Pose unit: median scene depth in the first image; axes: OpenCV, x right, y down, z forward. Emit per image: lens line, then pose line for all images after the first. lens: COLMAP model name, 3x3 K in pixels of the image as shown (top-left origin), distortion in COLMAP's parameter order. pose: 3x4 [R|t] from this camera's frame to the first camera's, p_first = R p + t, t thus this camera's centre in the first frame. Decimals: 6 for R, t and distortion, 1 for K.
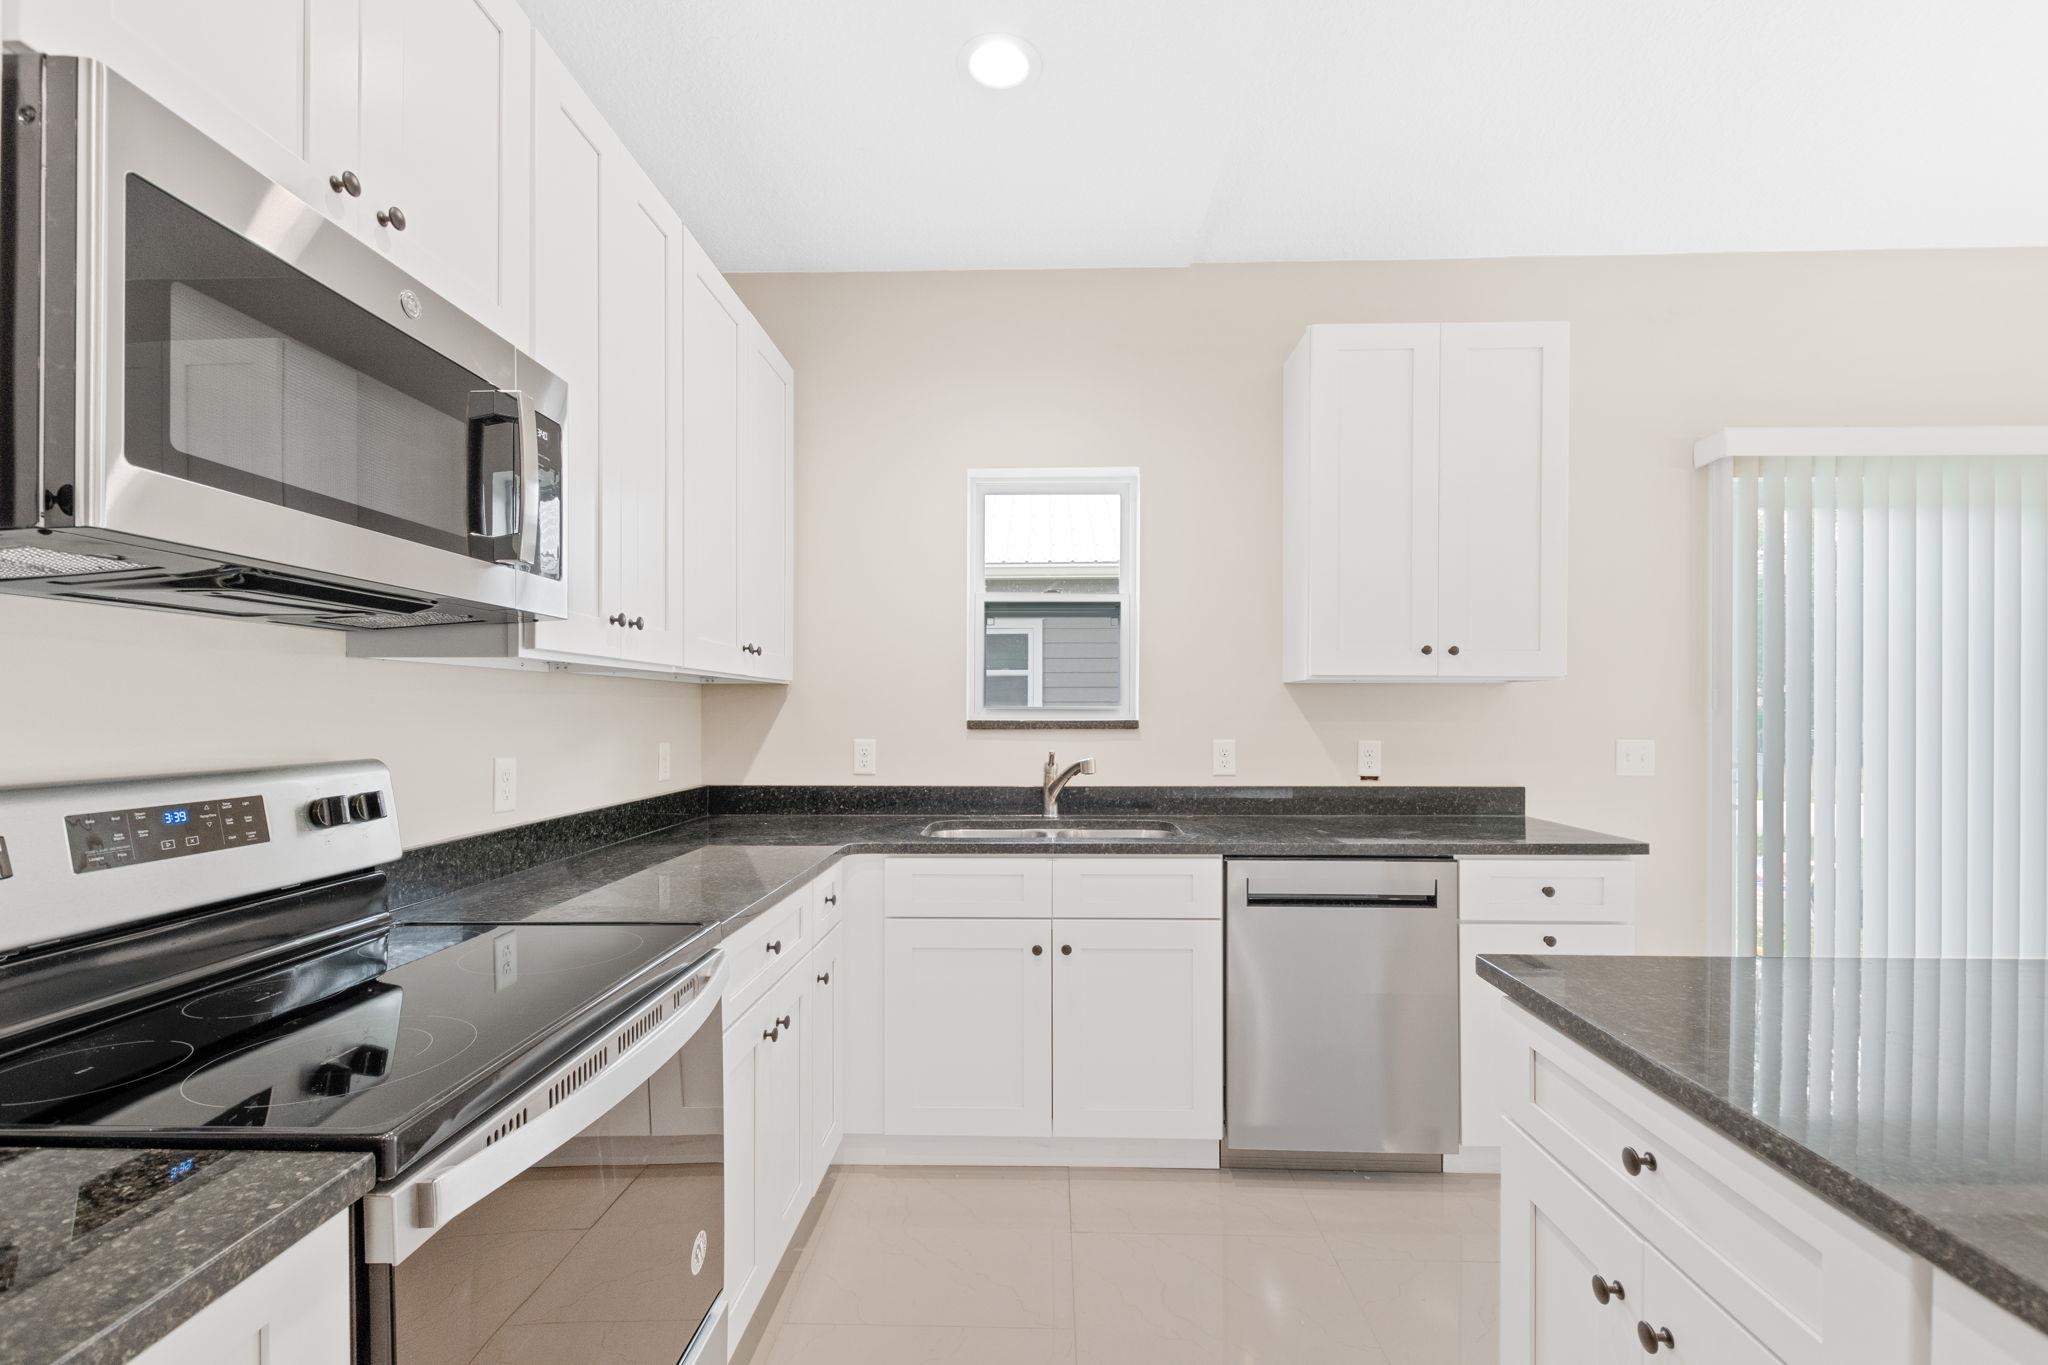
lens RADIAL K [[900.7, 0, 1014.2], [0, 900.7, 706.3], [0, 0, 1]] dist [0.001044, 0.000329]
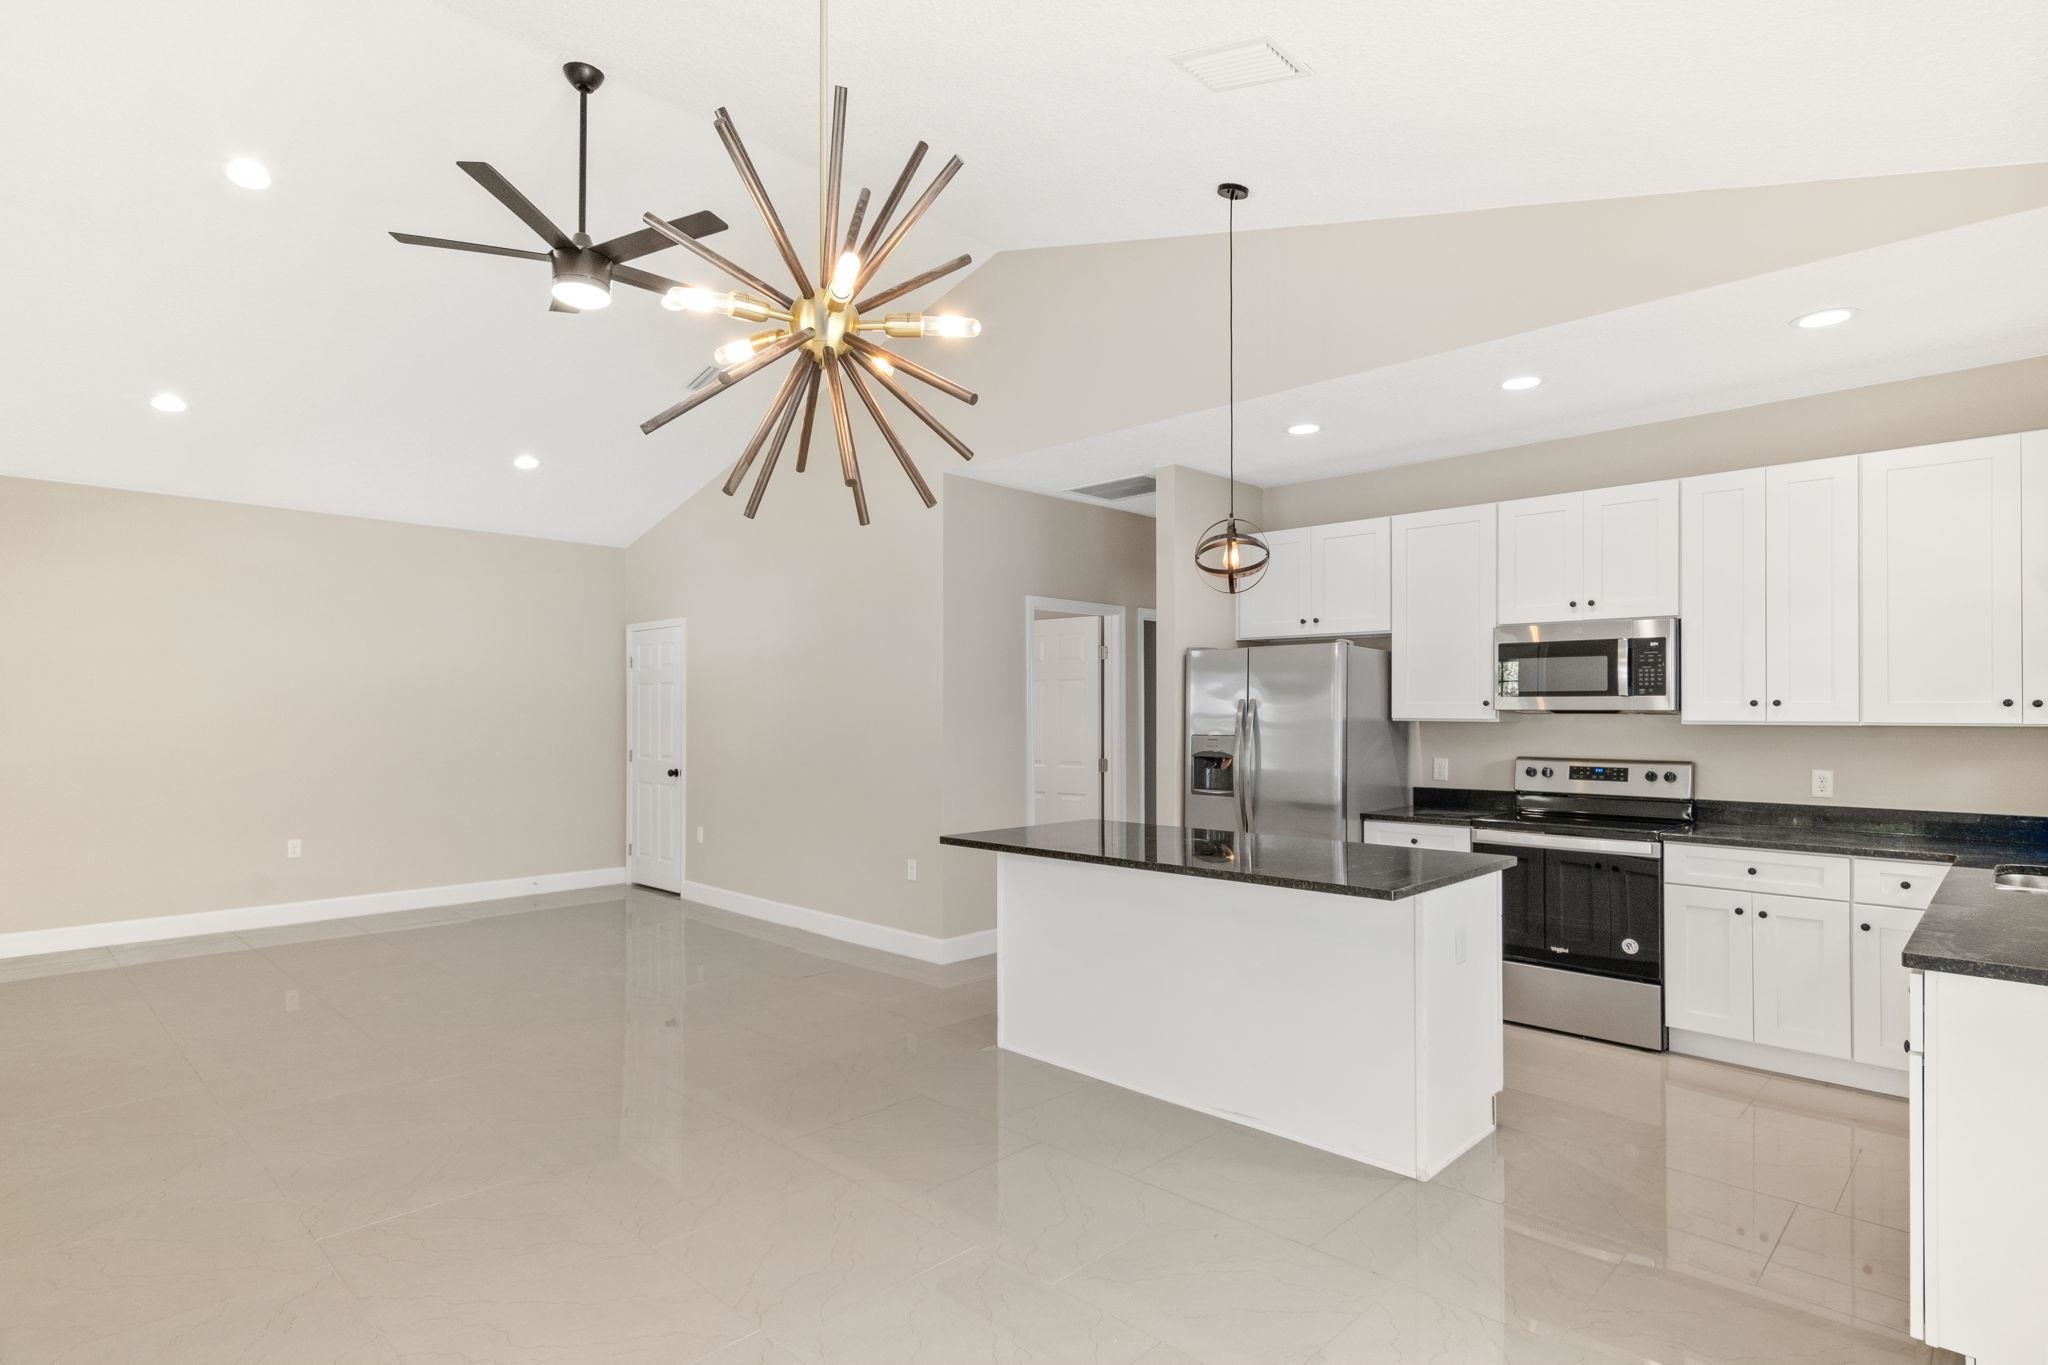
lens RADIAL K [[1056.8, 0, 1027.0], [0, 1056.8, 691.5], [0, 0, 1]] dist [-0.000152, -0.000302]
pose [[-0.671181, -0.016901, -0.741101, 1.561221], [-0.000025, 0.999741, -0.022776, -0.042125], [0.741294, -0.015268, -0.671007, 0.866306]]
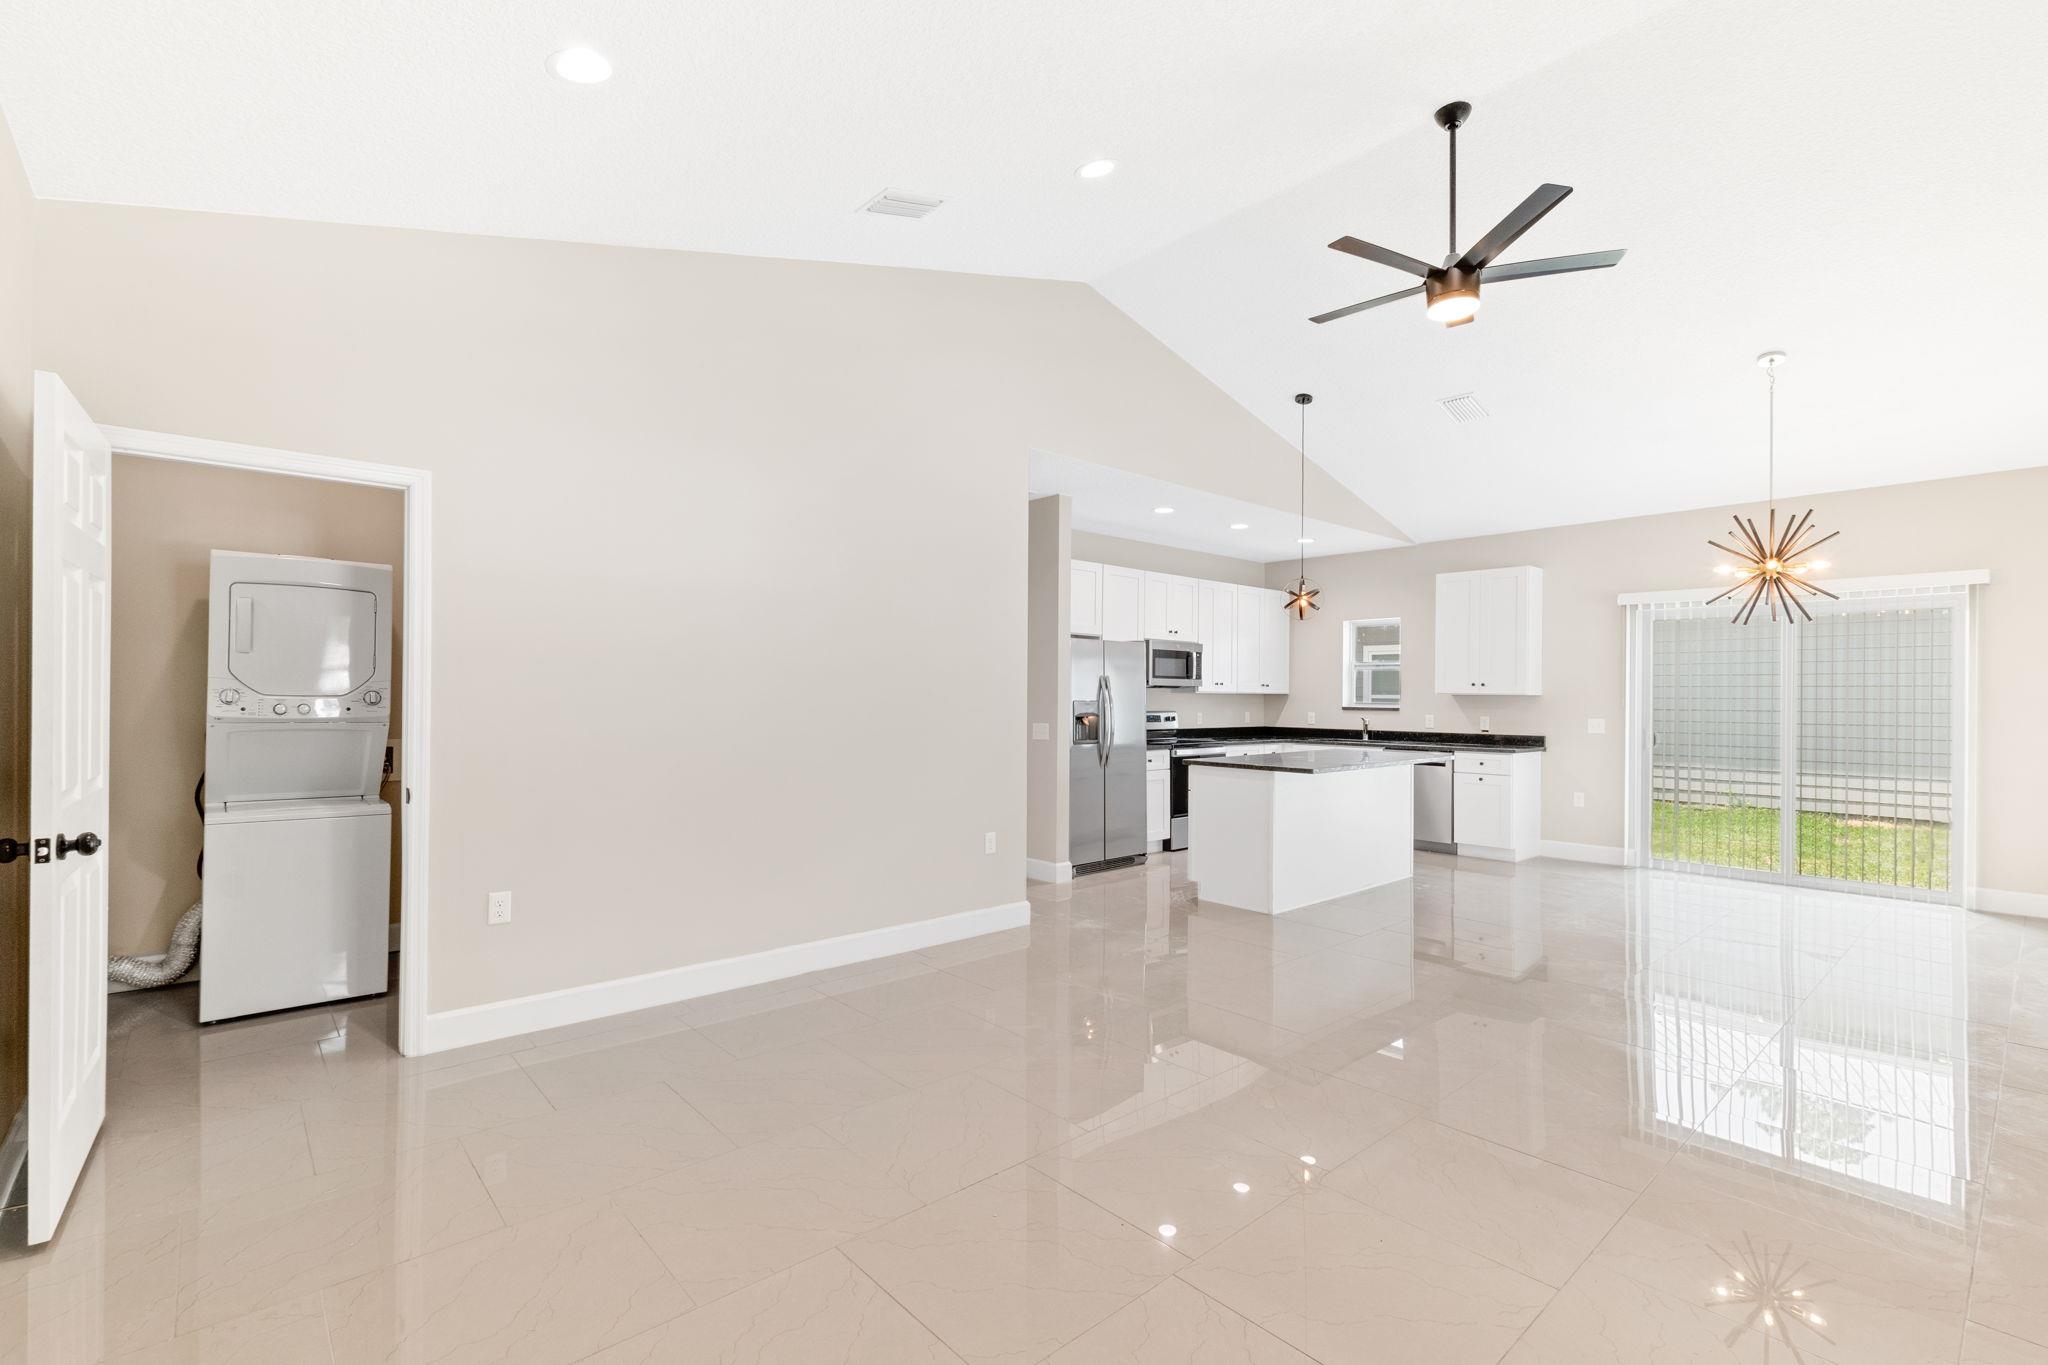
lens RADIAL K [[900.7, 0, 1024.7], [0, 900.7, 688.0], [0, 0, 1]] dist [0.001044, 0.000329]
pose [[0.689444, -0.002775, -0.724334, 1.447923], [-0.004318, 0.999959, -0.007942, -0.020606], [0.724326, 0.008603, 0.689404, -1.895989]]
